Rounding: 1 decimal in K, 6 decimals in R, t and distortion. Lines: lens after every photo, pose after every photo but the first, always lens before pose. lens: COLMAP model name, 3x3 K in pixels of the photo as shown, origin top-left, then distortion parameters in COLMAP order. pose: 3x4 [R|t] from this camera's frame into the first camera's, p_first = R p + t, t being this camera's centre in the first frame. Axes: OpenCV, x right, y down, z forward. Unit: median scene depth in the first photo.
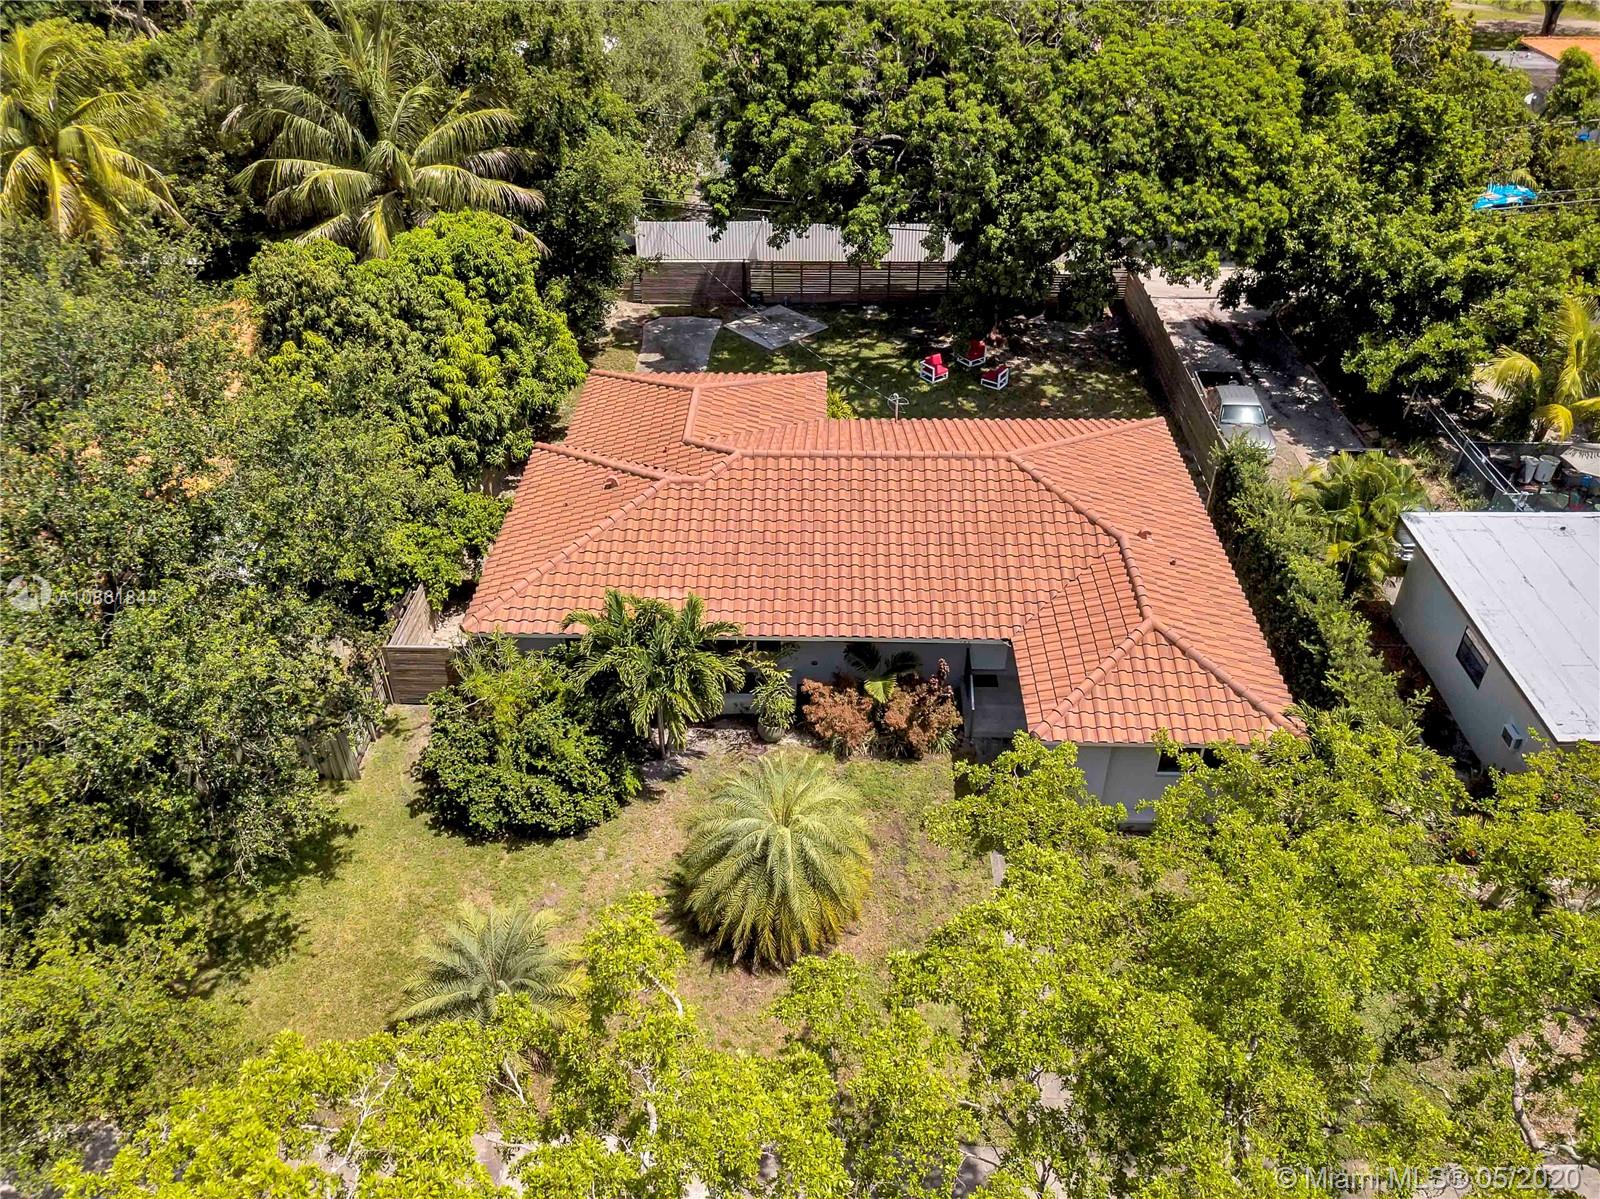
lens RADIAL K [[1214.6, 0, 781.3], [0, 1214.6, 606.3], [0, 0, 1]] dist [0.032305, -0.002515]
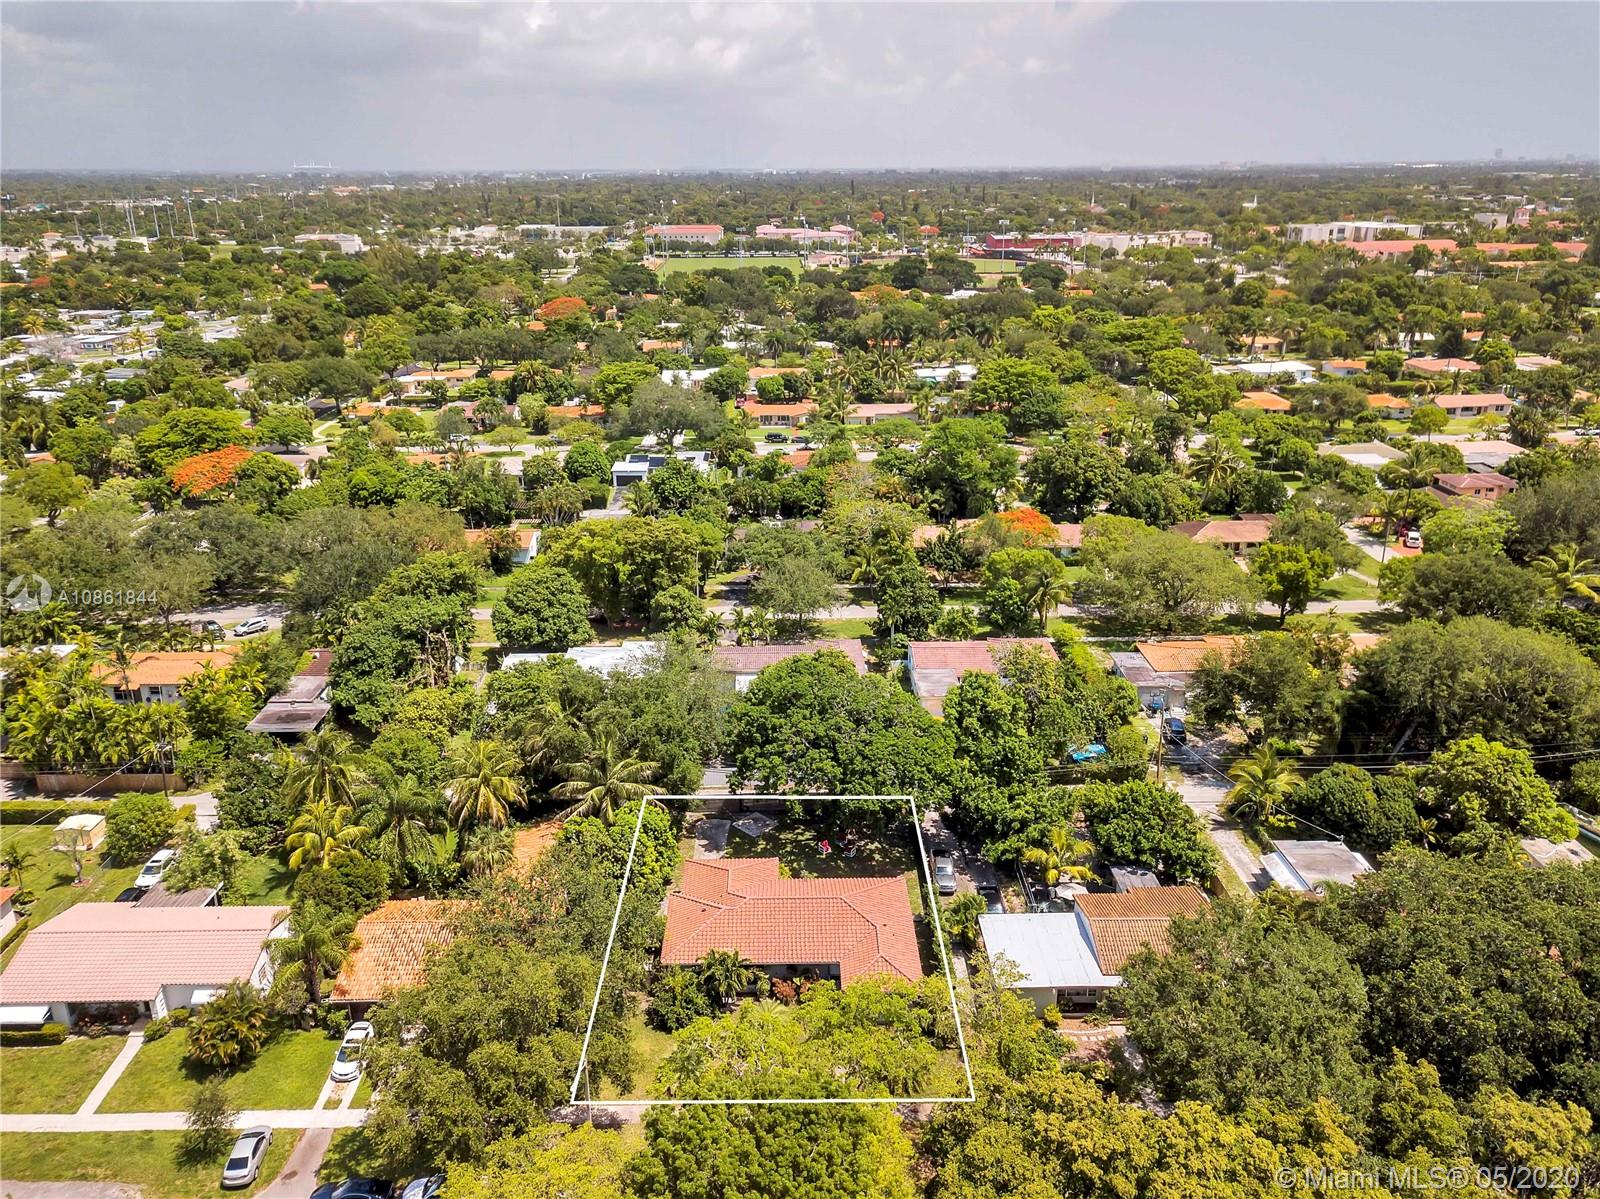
lens RADIAL K [[1214.6, 0, 777.9], [0, 1214.6, 604.5], [0, 0, 1]] dist [0.032305, -0.002515]
pose [[0.999393, -0.014509, 0.031675, -0.040774], [0.023065, 0.956933, -0.289391, 0.039164], [-0.026112, 0.289946, 0.956687, -1.726623]]
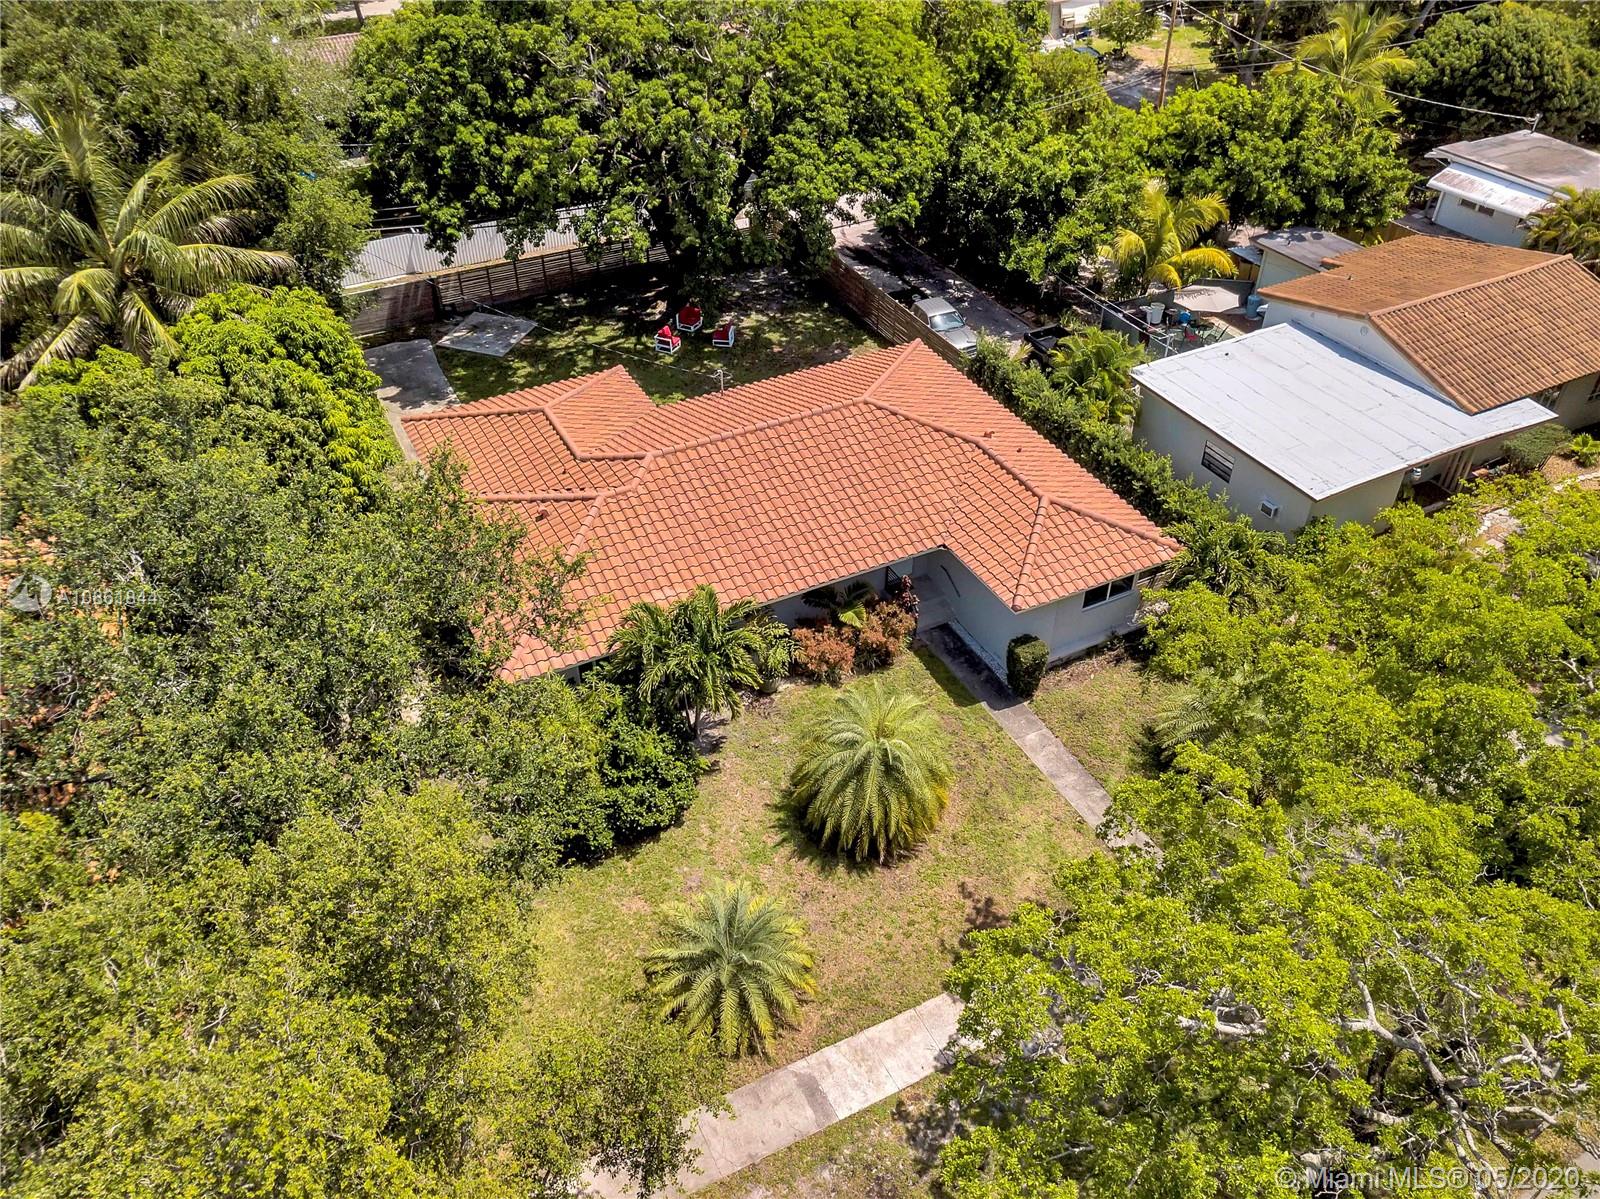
lens RADIAL K [[1214.6, 0, 788.6], [0, 1214.6, 608.4], [0, 0, 1]] dist [0.032305, -0.002515]
pose [[0.878410, -0.302915, 0.369647, -0.323197], [0.284800, 0.952917, 0.104106, -0.063896], [-0.383778, 0.013828, 0.923322, -0.048670]]
